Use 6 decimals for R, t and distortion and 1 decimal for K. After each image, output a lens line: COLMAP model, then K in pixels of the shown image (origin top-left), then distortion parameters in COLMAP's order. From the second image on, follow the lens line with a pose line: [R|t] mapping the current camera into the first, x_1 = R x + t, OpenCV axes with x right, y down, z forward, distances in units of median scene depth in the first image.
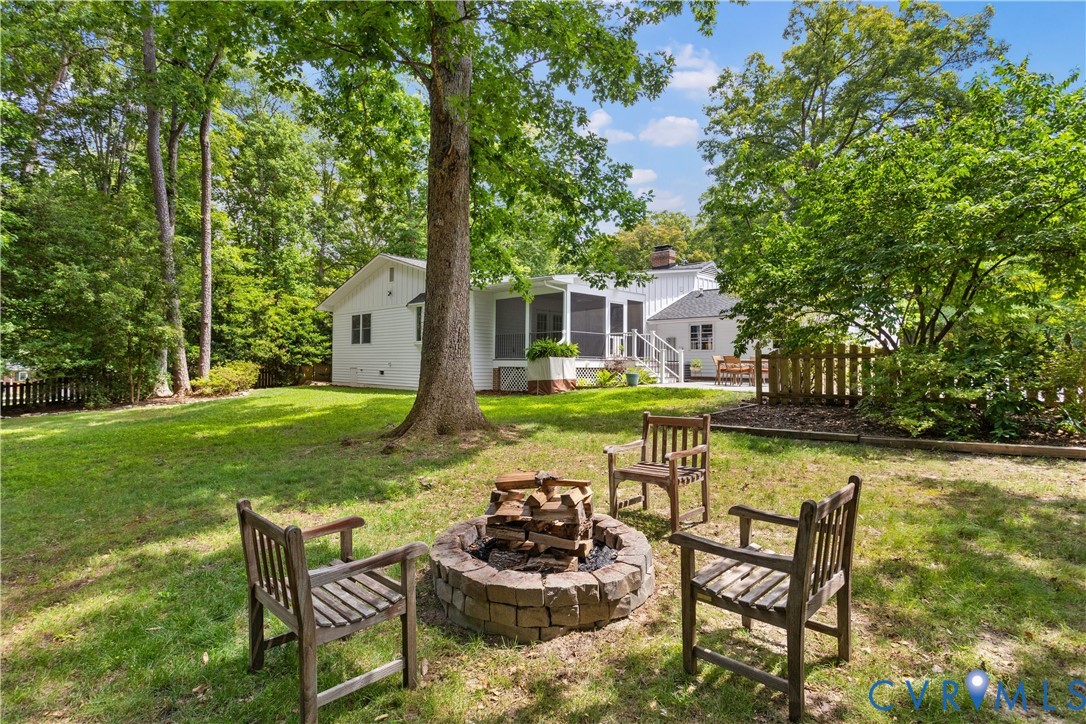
lens RADIAL K [[558.1, 0, 543.0], [0, 558.1, 362.0], [0, 0, 1]] dist [0.000495, 0.000278]
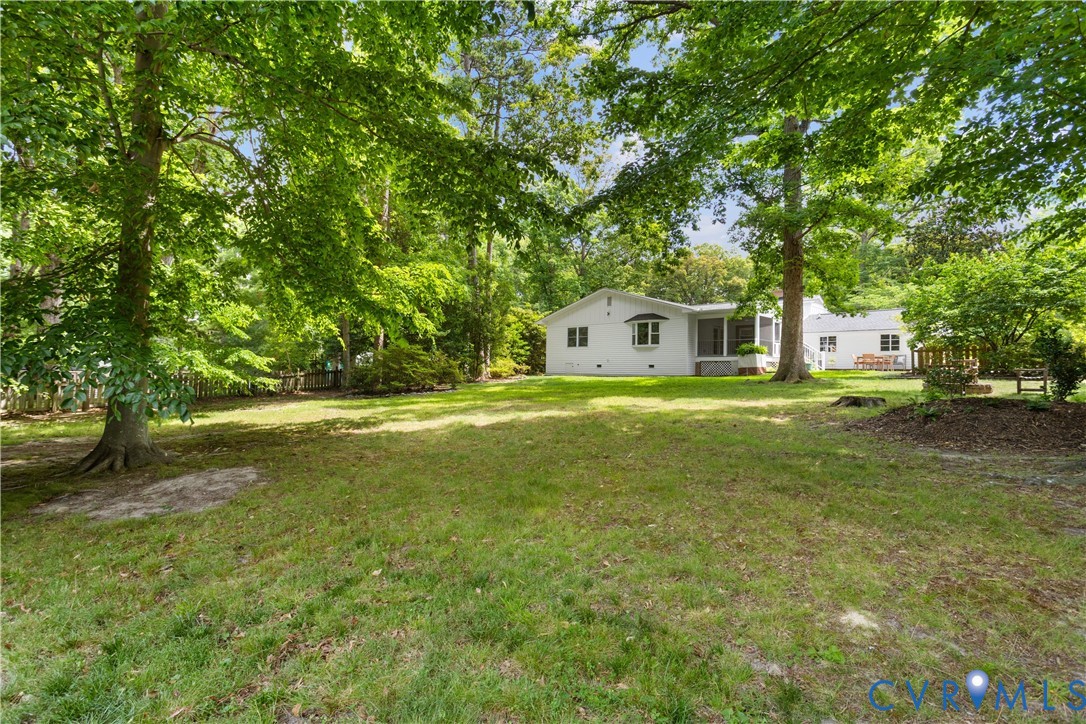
lens RADIAL K [[524.4, 0, 543.0], [0, 524.4, 362.0], [0, 0, 1]] dist [0.002330, 0.000170]
pose [[0.999915, 0.012792, -0.002588, -0.536657], [-0.012844, 0.999700, -0.020833, 0.048586], [0.002321, 0.020865, 0.999780, -0.507378]]
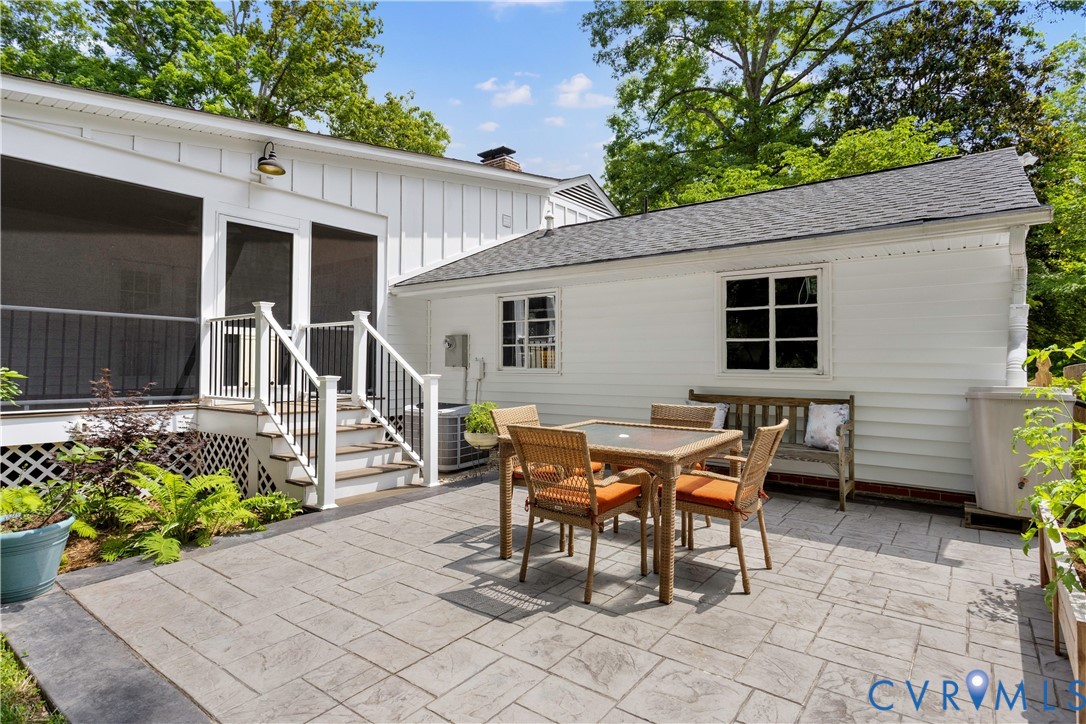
lens RADIAL K [[580.2, 0, 543.0], [0, 580.2, 362.0], [0, 0, 1]] dist [-0.006365, -0.001391]
pose [[0.990282, -0.000281, 0.139073, 0.247518], [0.000605, 0.999997, -0.002287, -0.025875], [-0.139072, 0.002349, 0.990280, 0.648247]]
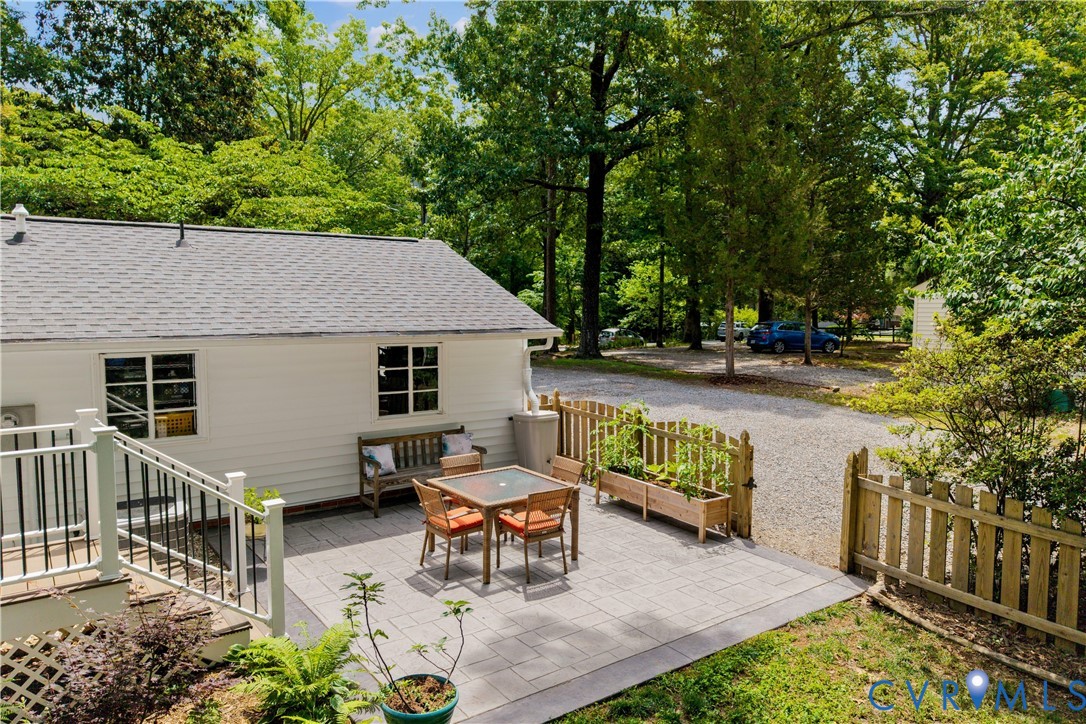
lens RADIAL K [[751.8, 0, 542.3], [0, 751.8, 344.8], [0, 0, 1]] dist [0.072953, -0.126767]
pose [[0.142401, -0.061355, 0.987906, -0.085330], [-0.001676, 0.998061, 0.062227, -0.099806], [-0.989808, -0.010517, 0.142022, 0.752846]]
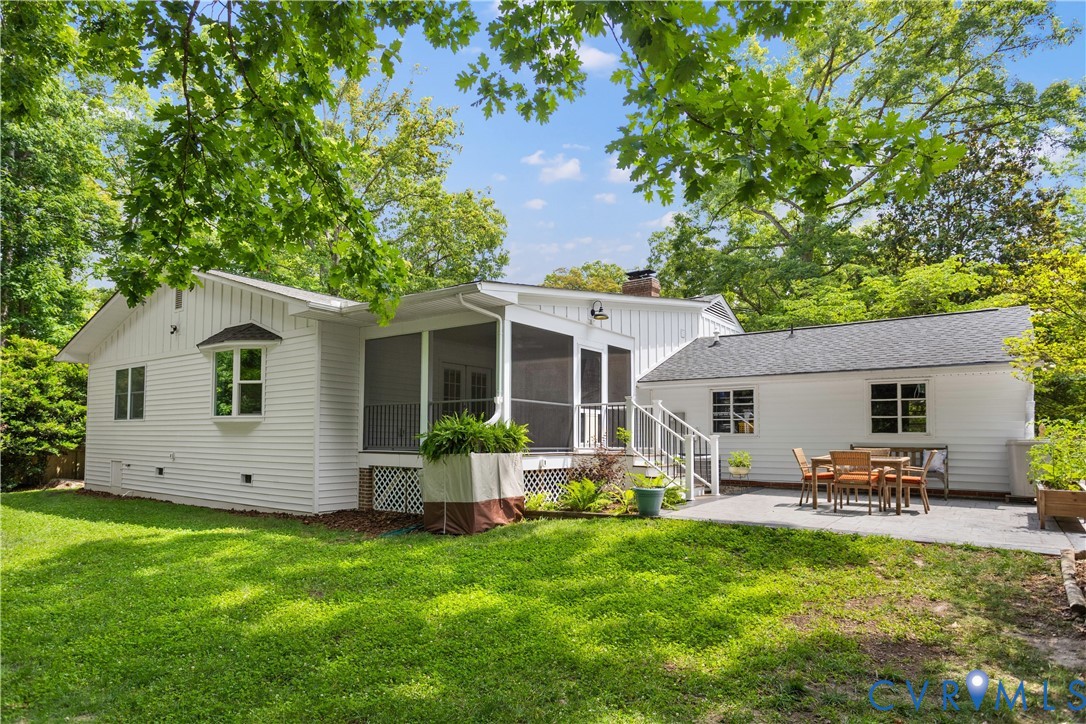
lens RADIAL K [[624.3, 0, 546.3], [0, 624.3, 421.5], [0, 0, 1]] dist [0.000542, 0.001395]
pose [[0.988351, 0.003970, 0.152140, -0.004823], [-0.000065, 0.999671, -0.025662, -0.018679], [-0.152192, 0.025353, 0.988026, 0.401907]]
